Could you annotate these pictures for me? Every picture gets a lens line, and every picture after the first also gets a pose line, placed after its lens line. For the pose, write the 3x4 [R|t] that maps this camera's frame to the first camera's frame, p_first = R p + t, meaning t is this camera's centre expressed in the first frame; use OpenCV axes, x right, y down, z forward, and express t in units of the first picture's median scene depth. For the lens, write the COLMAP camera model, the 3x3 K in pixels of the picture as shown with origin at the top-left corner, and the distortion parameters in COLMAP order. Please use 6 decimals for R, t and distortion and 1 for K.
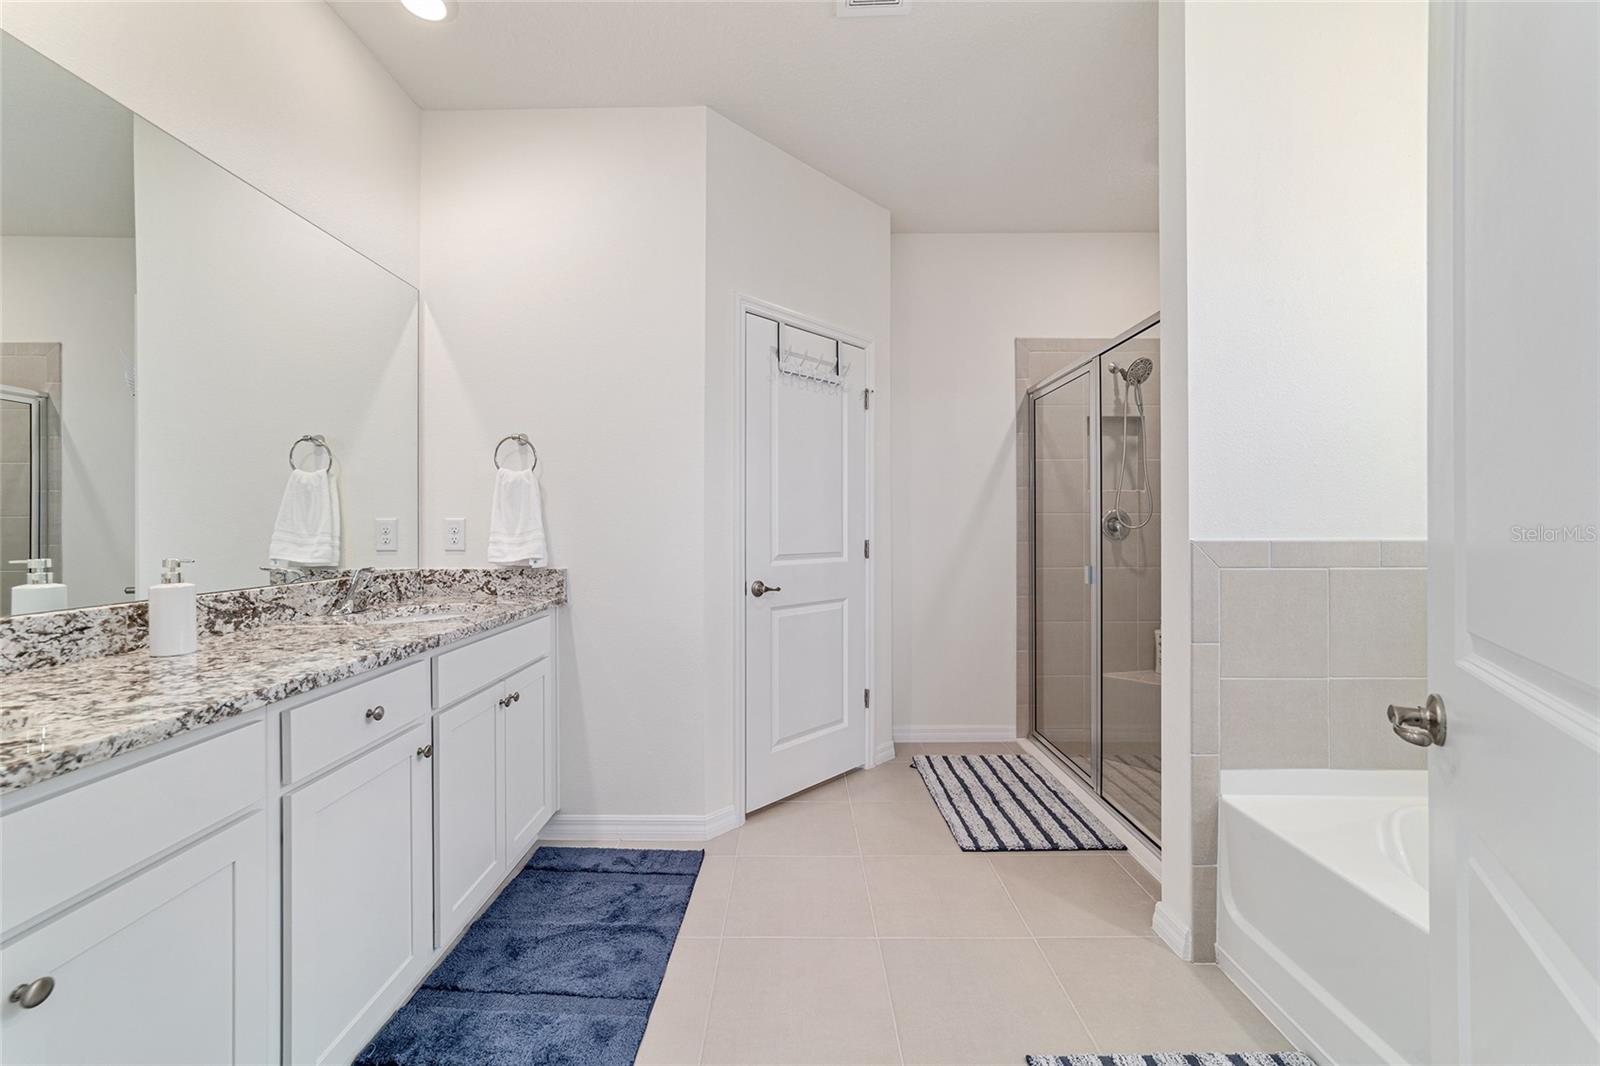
lens RADIAL K [[613.6, 0, 795.6], [0, 613.6, 531.9], [0, 0, 1]] dist [-0.018267, 0.009075]
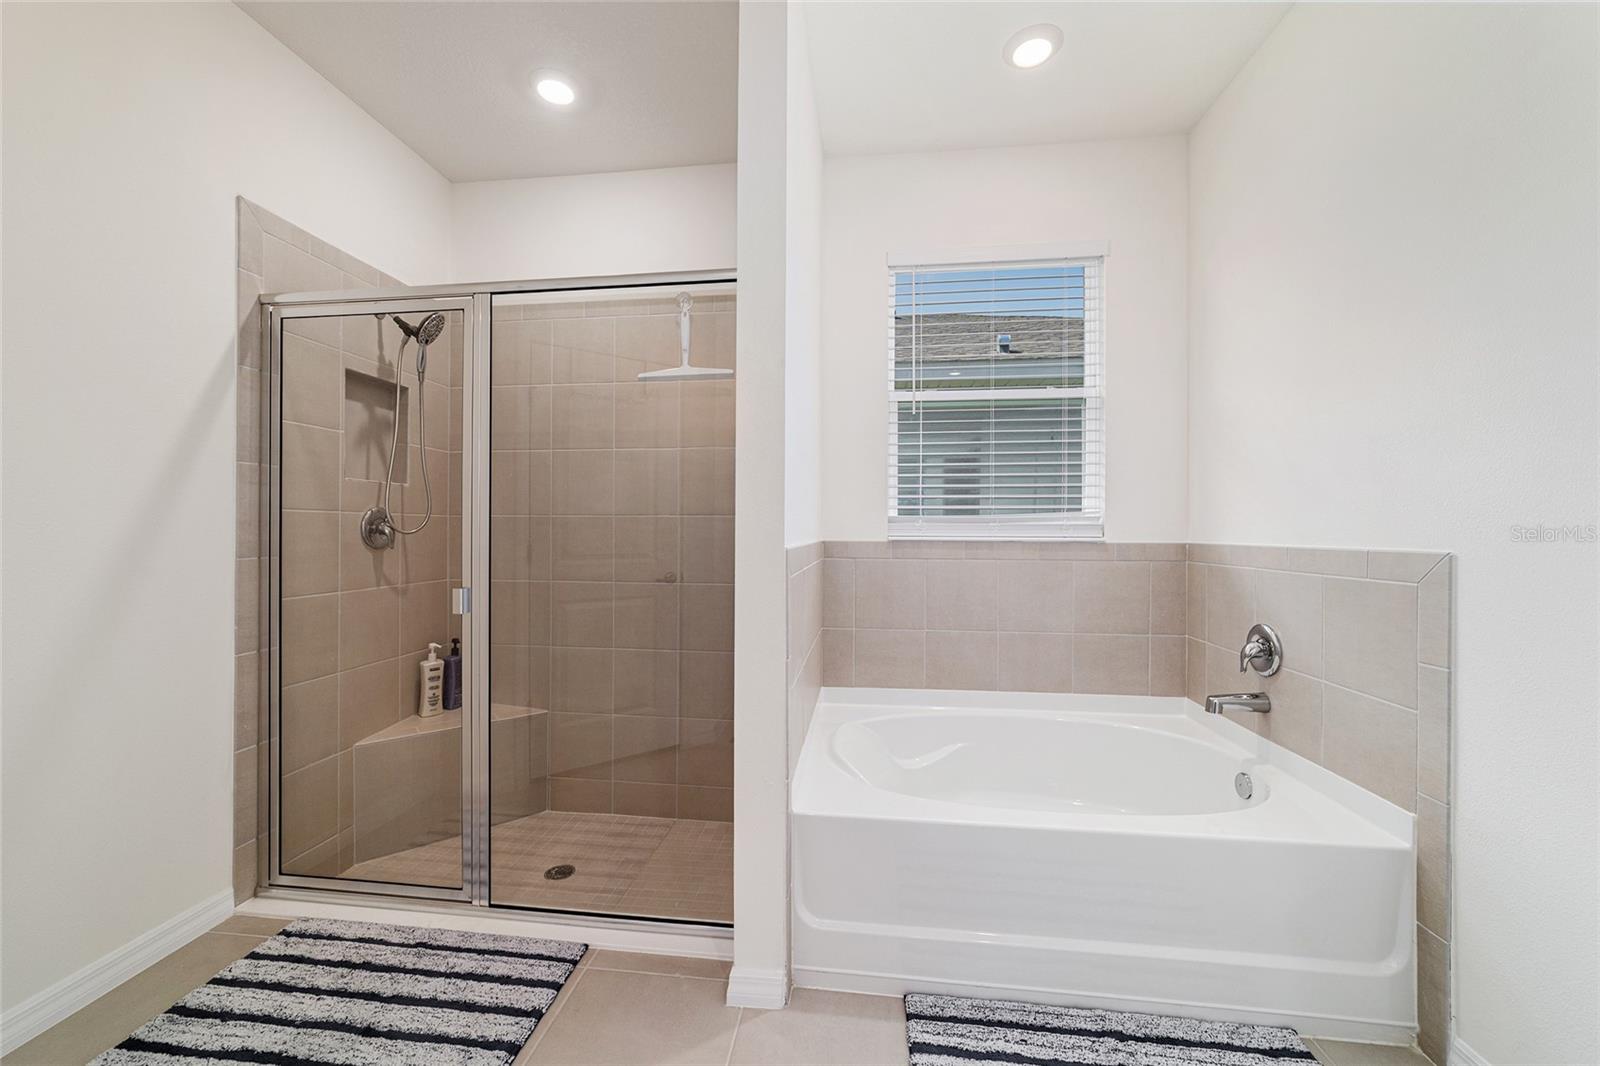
lens RADIAL K [[613.6, 0, 795.6], [0, 613.6, 531.9], [0, 0, 1]] dist [-0.018267, 0.009075]
pose [[0.128450, -0.005040, 0.991703, -0.265289], [0.007998, 0.999960, 0.004046, -0.013817], [-0.991684, 0.007412, 0.128485, 0.869812]]
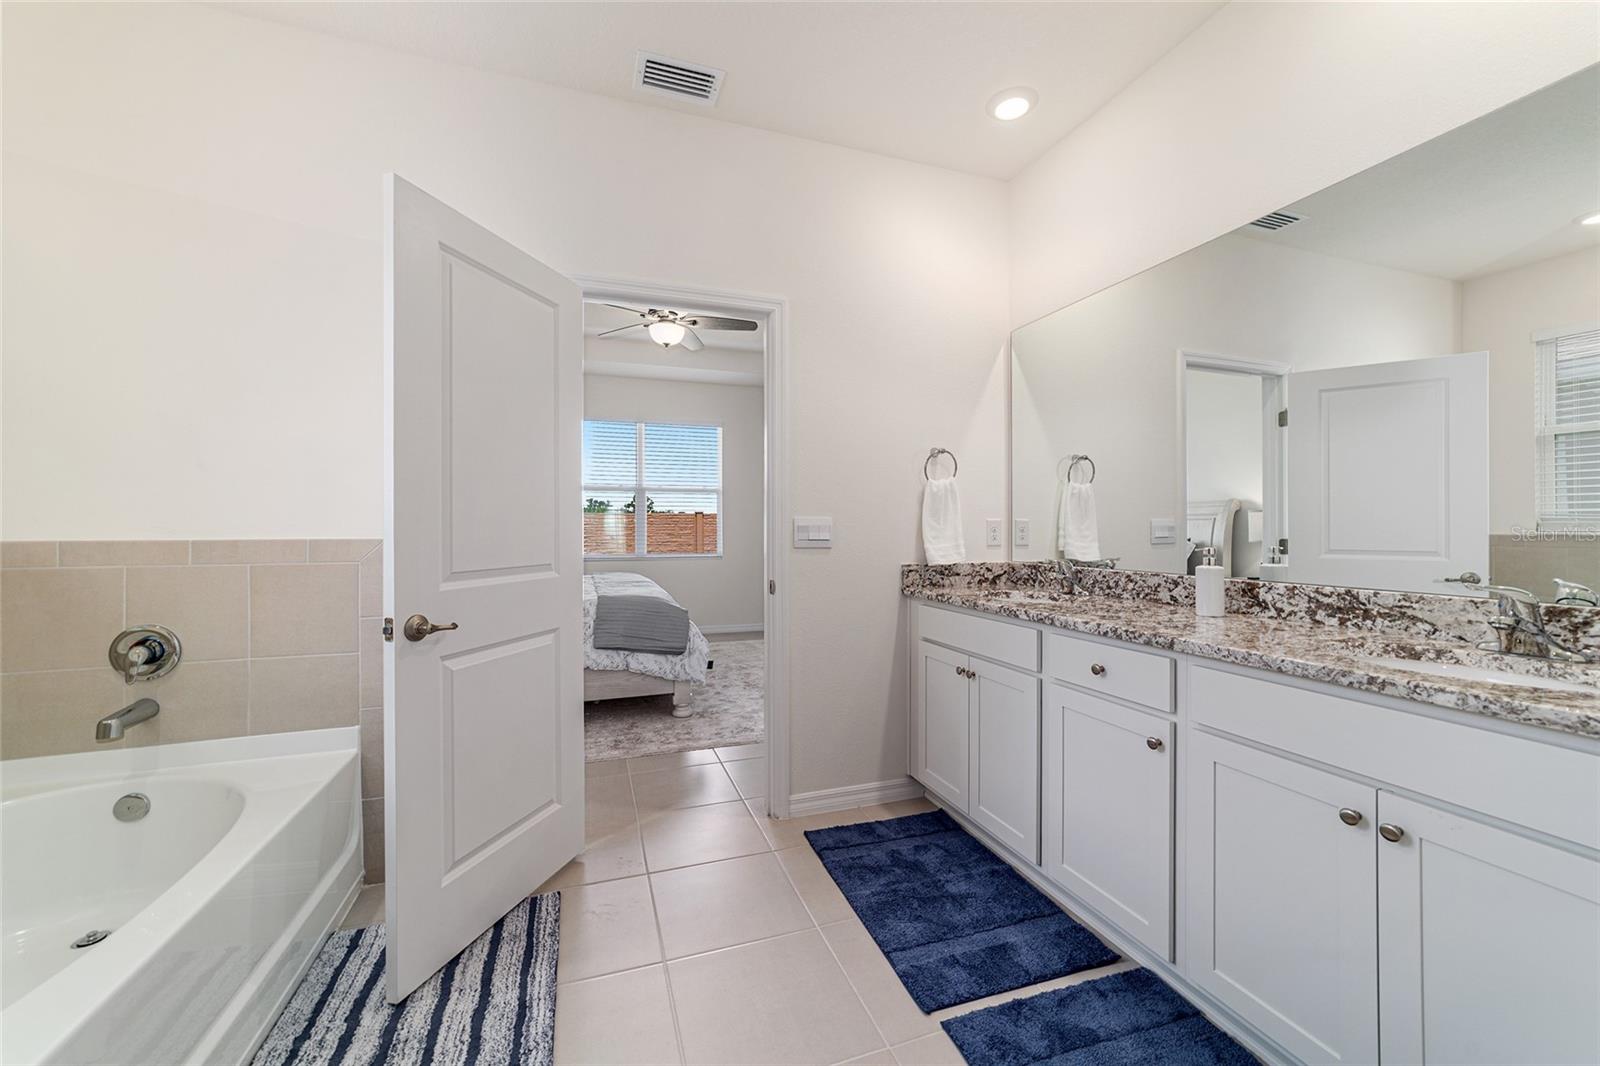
lens RADIAL K [[613.6, 0, 795.6], [0, 613.6, 531.9], [0, 0, 1]] dist [-0.018267, 0.009075]
pose [[-0.944530, 0.002813, -0.328414, 0.245121], [-0.002600, 0.999868, 0.016042, -0.008555], [0.328416, 0.016006, -0.944398, 1.483208]]
